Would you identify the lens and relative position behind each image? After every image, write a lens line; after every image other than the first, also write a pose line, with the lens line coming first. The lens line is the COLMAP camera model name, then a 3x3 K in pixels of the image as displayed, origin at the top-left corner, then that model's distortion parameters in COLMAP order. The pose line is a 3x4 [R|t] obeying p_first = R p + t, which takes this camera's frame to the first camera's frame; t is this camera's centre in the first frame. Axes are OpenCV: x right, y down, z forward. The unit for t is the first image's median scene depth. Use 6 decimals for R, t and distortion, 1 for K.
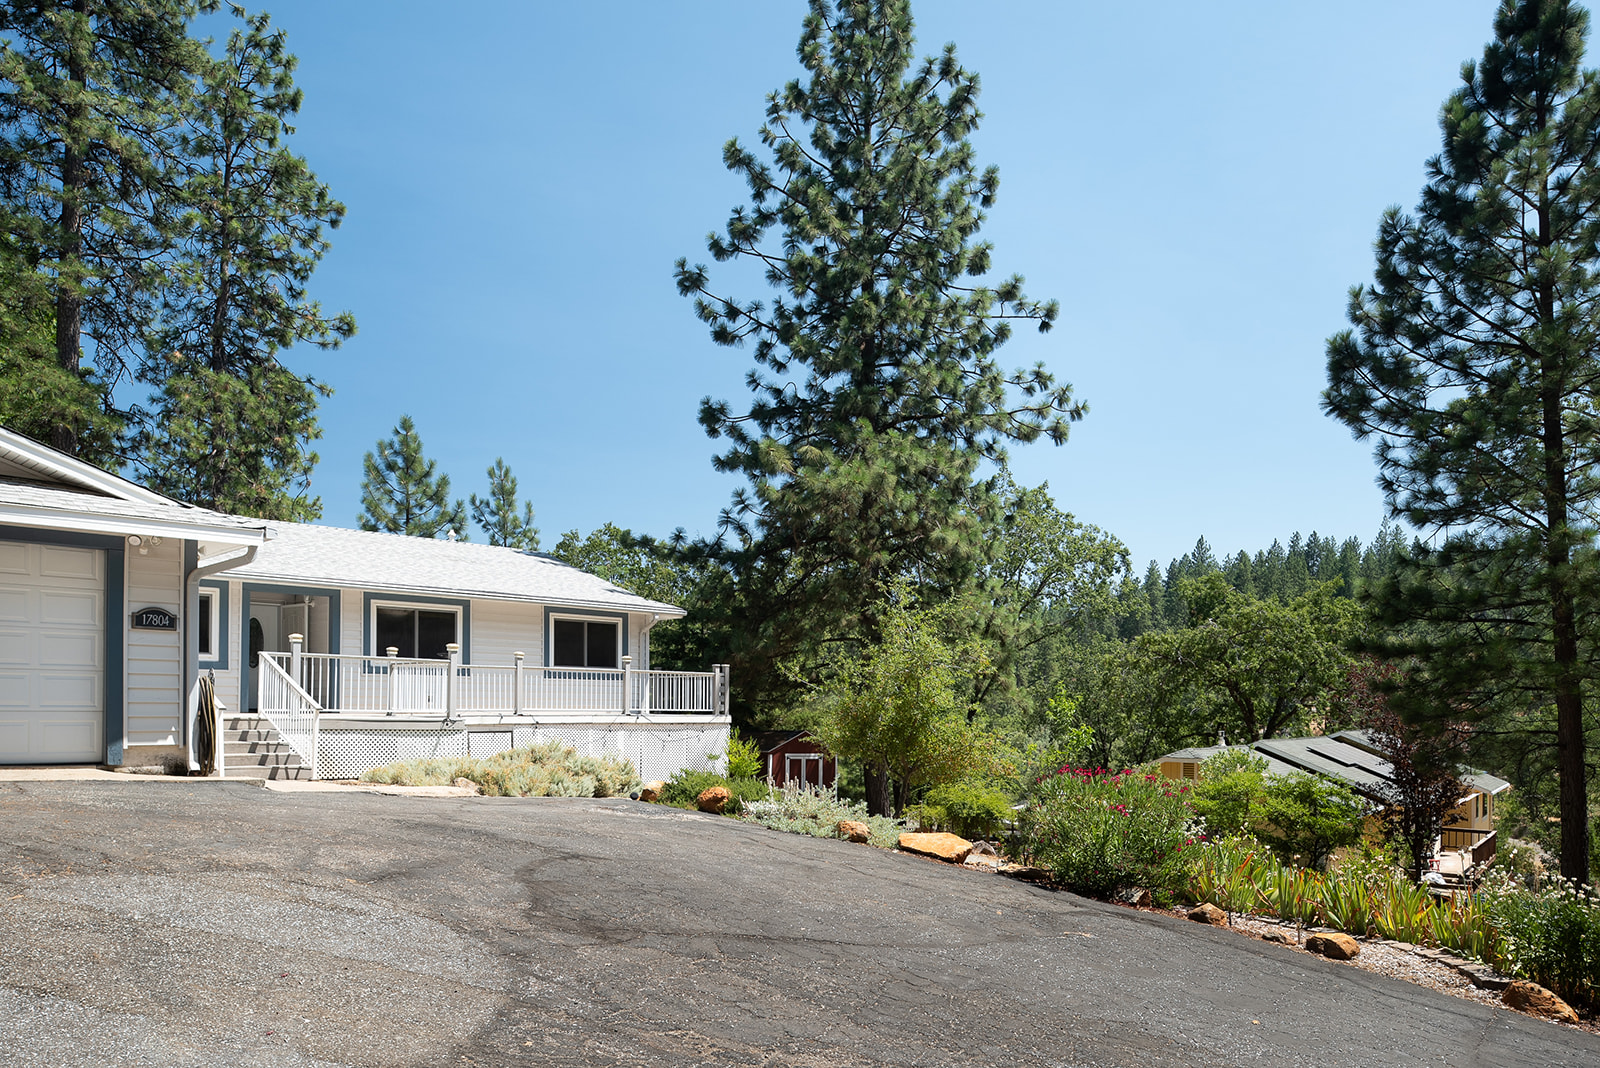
lens RADIAL K [[1099.5, 0, 796.3], [0, 1099.5, 708.5], [0, 0, 1]] dist [-0.003018, -0.003453]
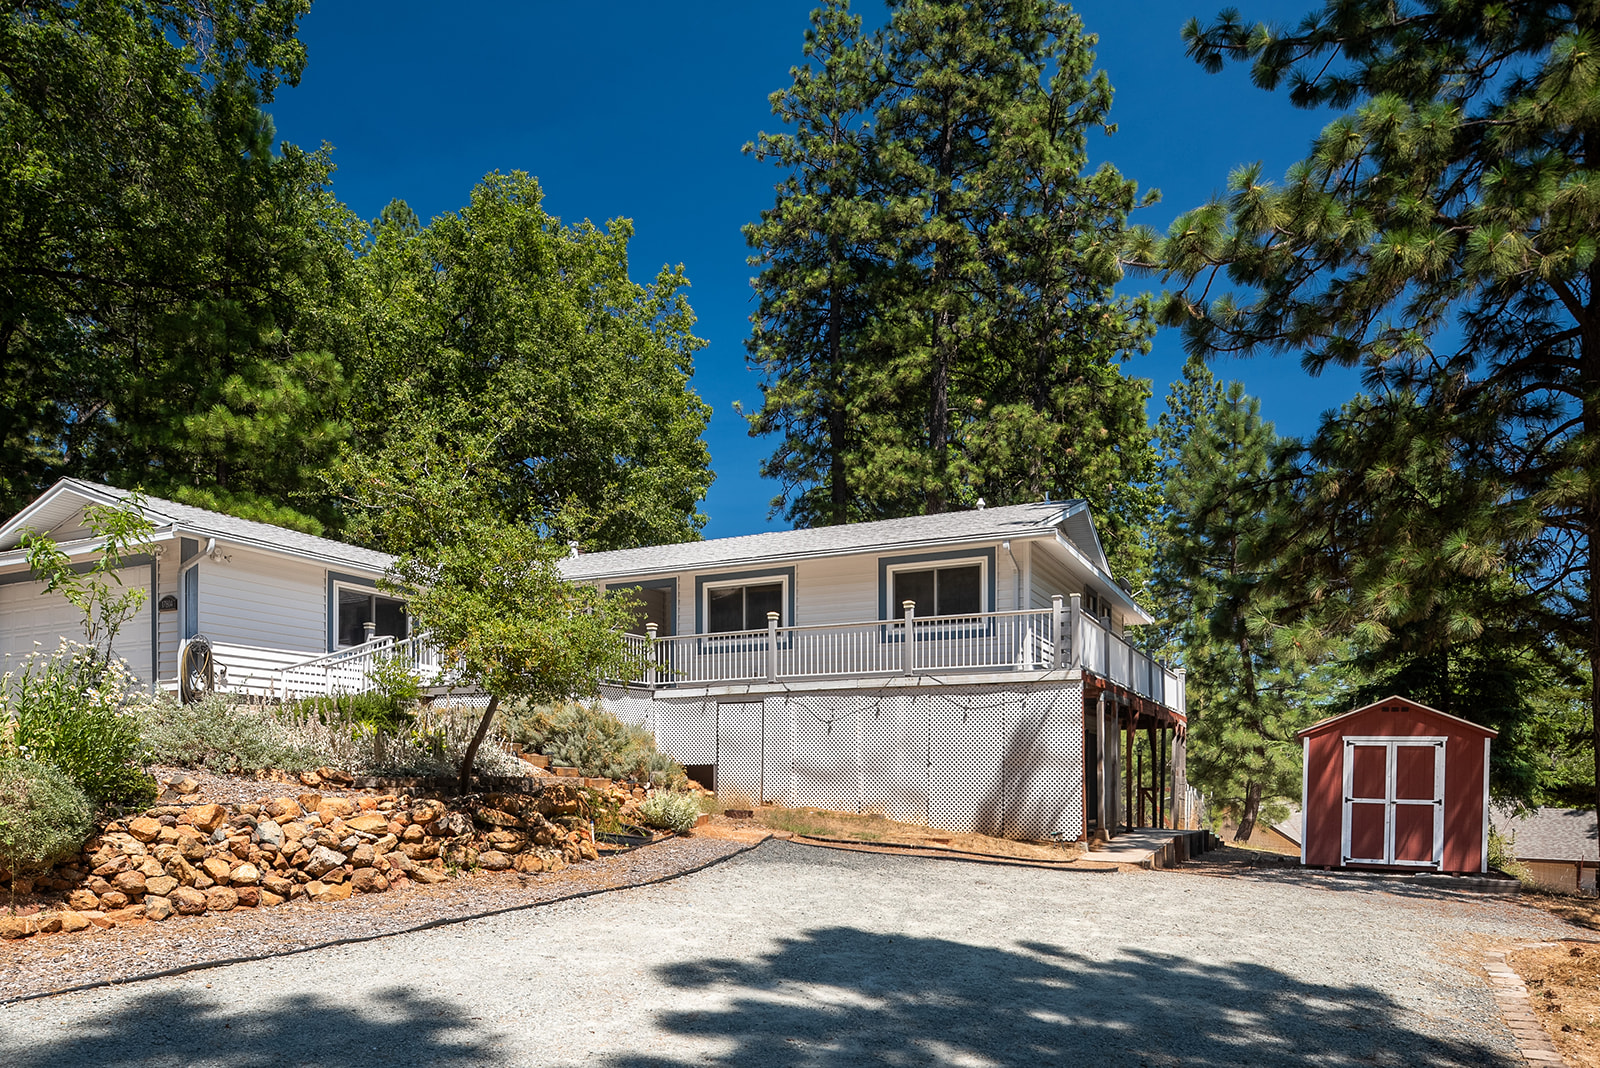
lens RADIAL K [[1094.7, 0, 803.3], [0, 1094.7, 783.8], [0, 0, 1]] dist [-0.010613, -0.003033]
pose [[0.353219, -0.007058, -0.935514, 0.509419], [0.002950, 0.999975, -0.006431, 0.081109], [0.935536, -0.000488, 0.353231, 0.611620]]
